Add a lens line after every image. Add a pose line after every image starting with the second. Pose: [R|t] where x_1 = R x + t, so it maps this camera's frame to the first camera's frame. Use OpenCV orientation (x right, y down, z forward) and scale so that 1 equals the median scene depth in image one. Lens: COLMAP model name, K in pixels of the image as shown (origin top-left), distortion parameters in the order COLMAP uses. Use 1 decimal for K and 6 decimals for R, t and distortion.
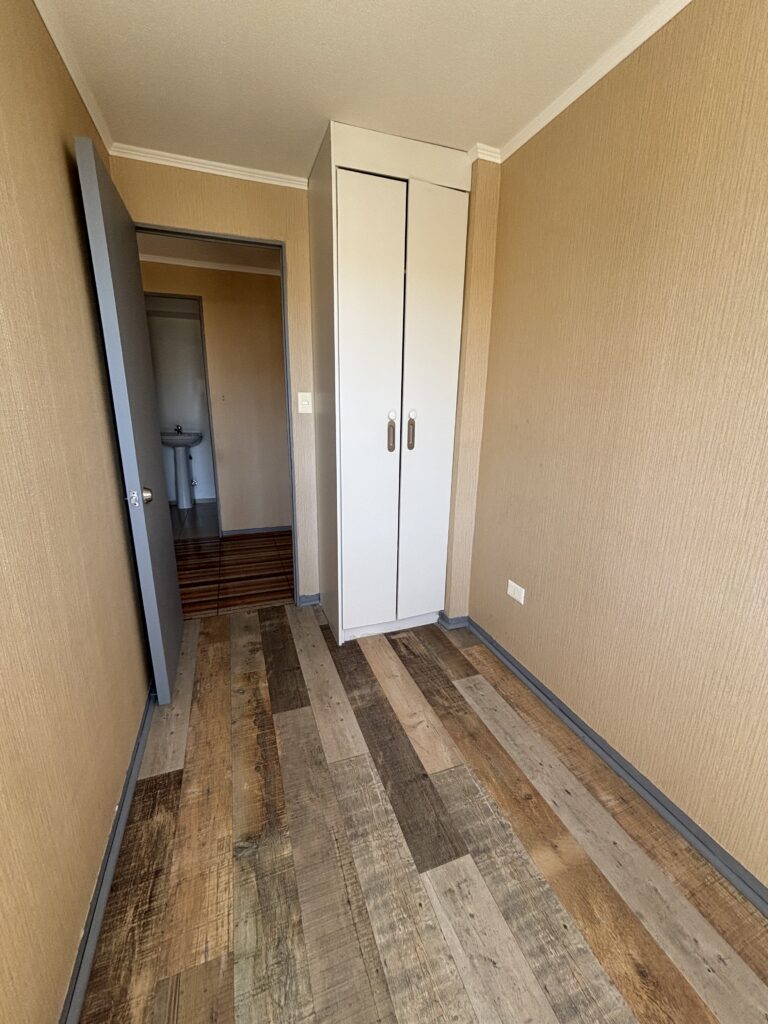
lens RADIAL K [[416.3, 0, 384.4], [0, 416.3, 508.3], [0, 0, 1]] dist [0.009682, 0.000636]
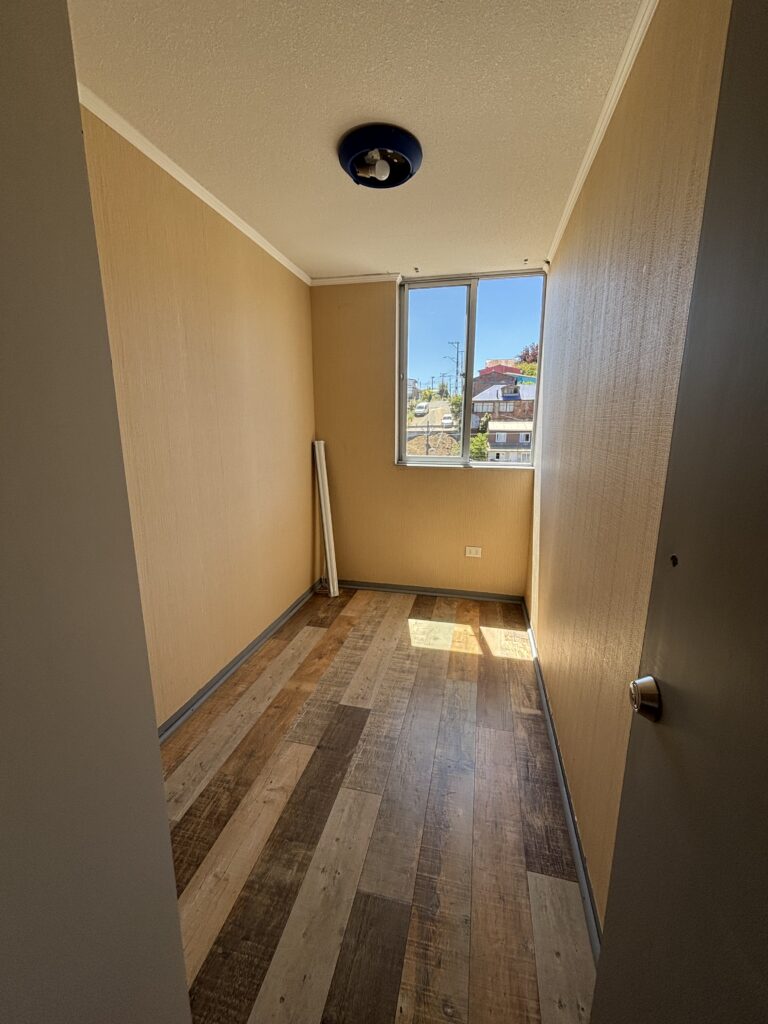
lens RADIAL K [[415.6, 0, 386.5], [0, 415.6, 510.1], [0, 0, 1]] dist [-0.004213, 0.002911]
pose [[-0.836412, -0.124376, 0.533803, -0.586517], [0.124217, 0.905558, 0.405629, -0.409110], [-0.533840, 0.405580, -0.741970, 1.444183]]
